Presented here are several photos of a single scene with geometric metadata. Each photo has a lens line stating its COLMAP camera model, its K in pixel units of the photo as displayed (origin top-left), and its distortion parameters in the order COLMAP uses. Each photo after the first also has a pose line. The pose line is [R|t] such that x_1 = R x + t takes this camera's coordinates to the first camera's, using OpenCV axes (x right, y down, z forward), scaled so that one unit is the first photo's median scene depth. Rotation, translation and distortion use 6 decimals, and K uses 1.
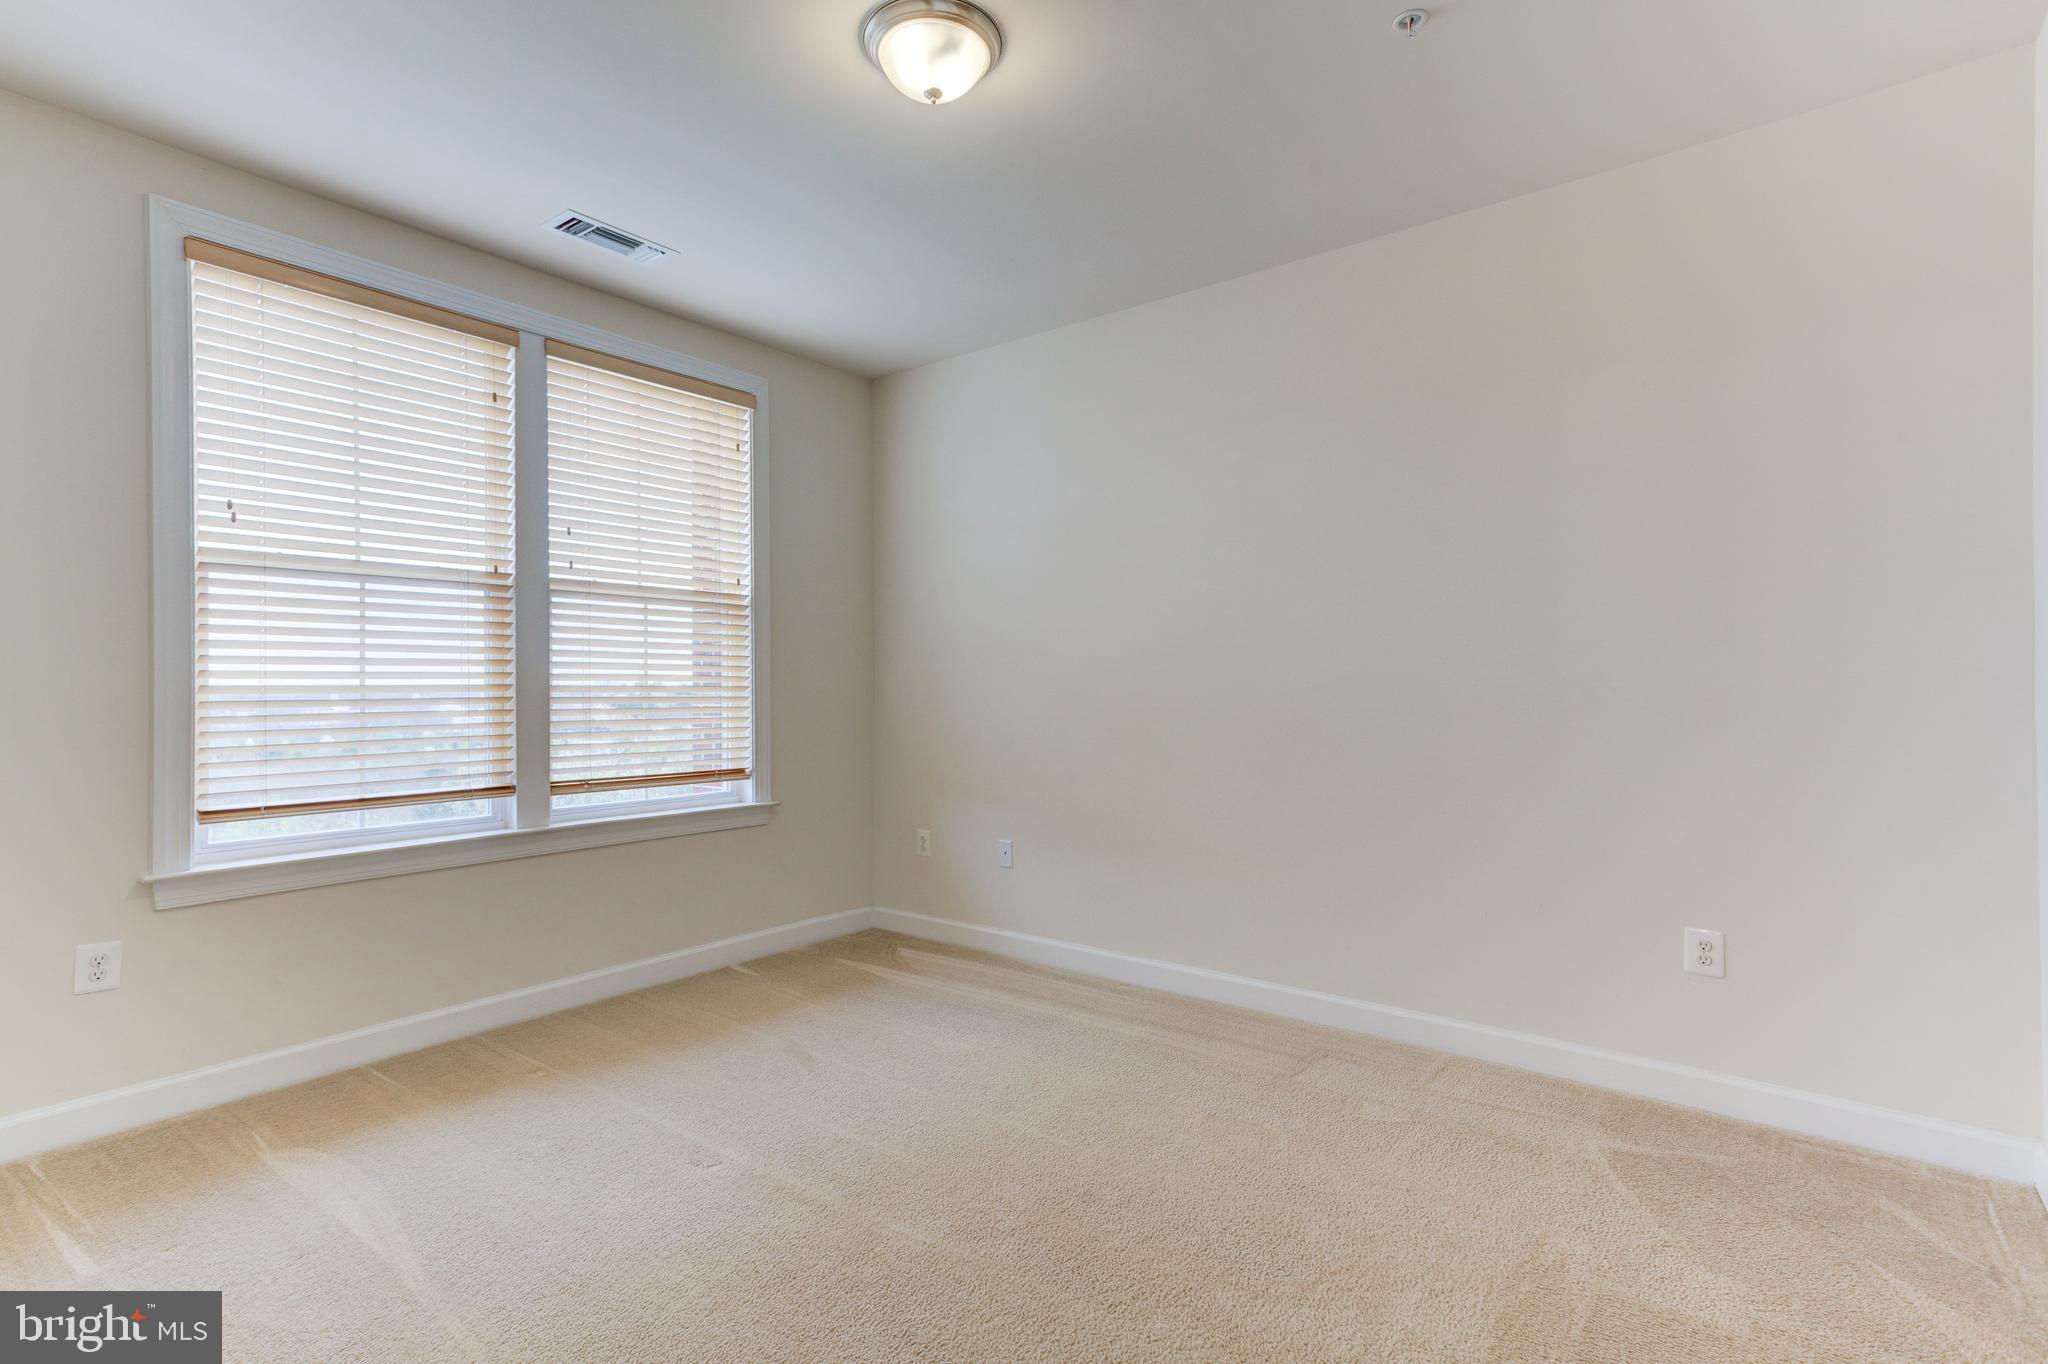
lens RADIAL K [[1011.2, 0, 1015.7], [0, 1011.2, 677.6], [0, 0, 1]] dist [0.000132, 0.001037]
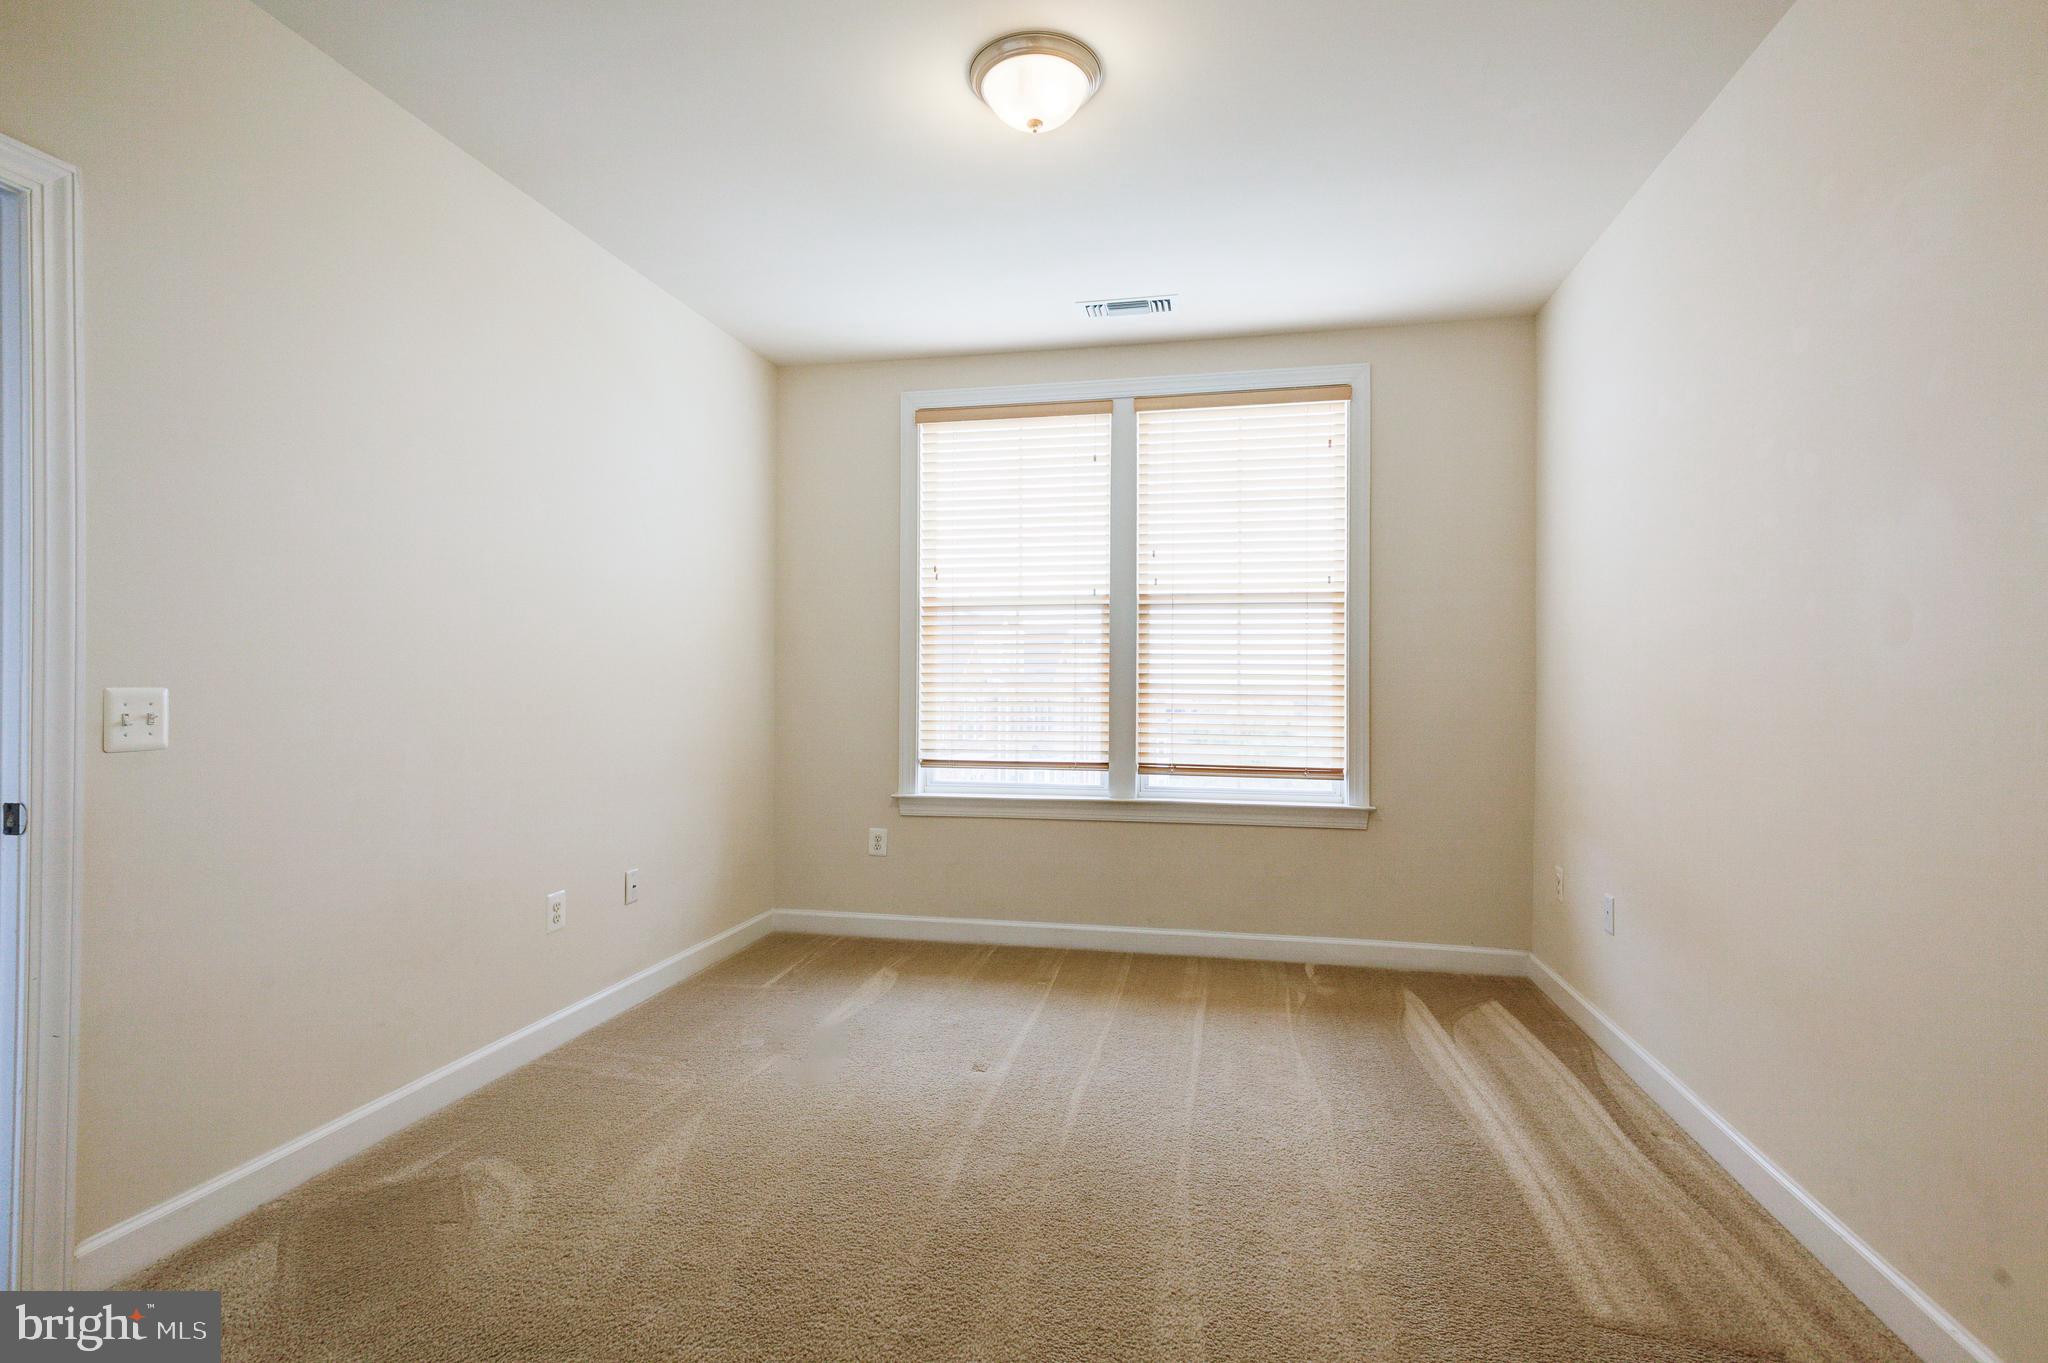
lens RADIAL K [[988.0, 0, 1029.2], [0, 988.0, 681.9], [0, 0, 1]] dist [-0.001970, -0.000004]
pose [[0.413764, -0.012193, -0.910303, 0.557793], [-0.002176, 0.999894, -0.014381, 0.023752], [0.910382, 0.007931, 0.413693, 0.387675]]
